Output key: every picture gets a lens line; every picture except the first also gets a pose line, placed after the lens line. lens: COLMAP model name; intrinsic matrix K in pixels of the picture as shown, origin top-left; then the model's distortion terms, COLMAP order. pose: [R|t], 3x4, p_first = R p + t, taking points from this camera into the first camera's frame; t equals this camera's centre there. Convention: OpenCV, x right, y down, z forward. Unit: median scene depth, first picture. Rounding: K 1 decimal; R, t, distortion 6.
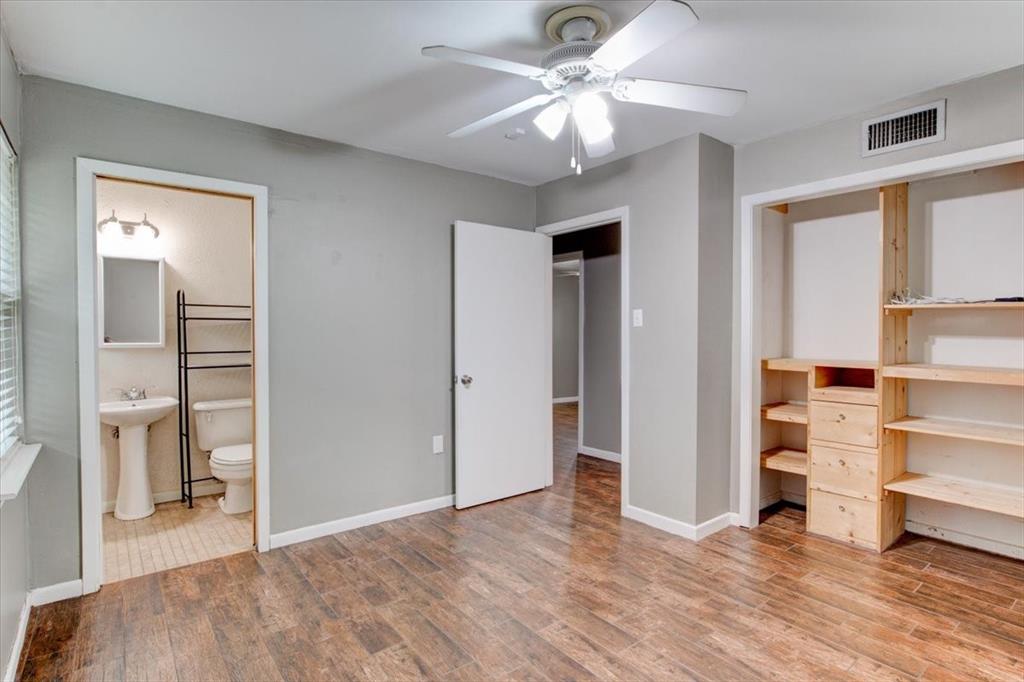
lens RADIAL K [[521.2, 0, 514.8], [0, 521.2, 345.4], [0, 0, 1]] dist [-0.004269, 0.003912]
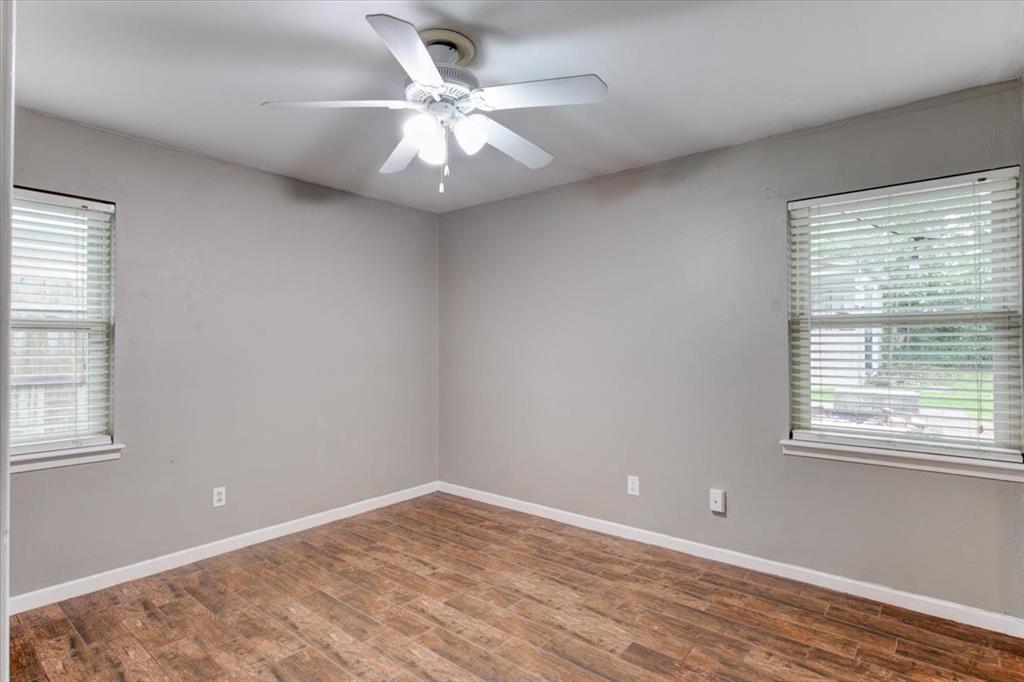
lens RADIAL K [[515.8, 0, 512.4], [0, 515.8, 341.7], [0, 0, 1]] dist [0.002189, 0.002485]
pose [[-0.978548, 0.002749, -0.206000, 0.153070], [0.001203, 0.999970, 0.007631, -0.036455], [0.206015, 0.007220, -0.978522, 1.569830]]
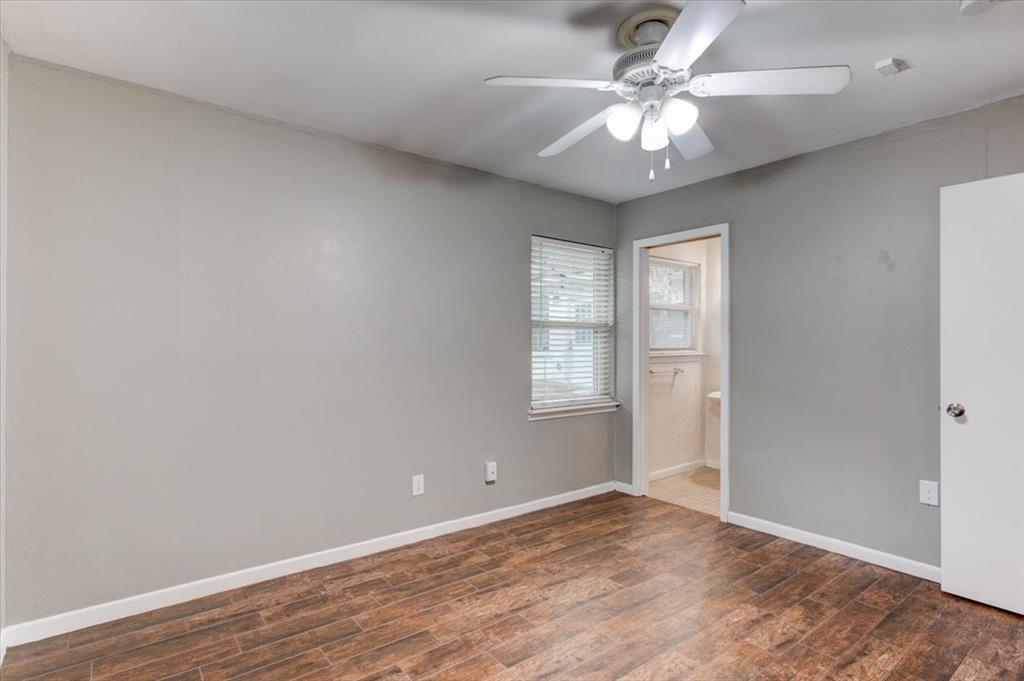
lens RADIAL K [[521.2, 0, 515.4], [0, 521.2, 338.8], [0, 0, 1]] dist [-0.004269, 0.003912]
pose [[-0.006661, -0.009172, -0.999936, 0.855343], [-0.023877, 0.999674, -0.009011, -0.010346], [0.999693, 0.023816, -0.006878, 0.589191]]
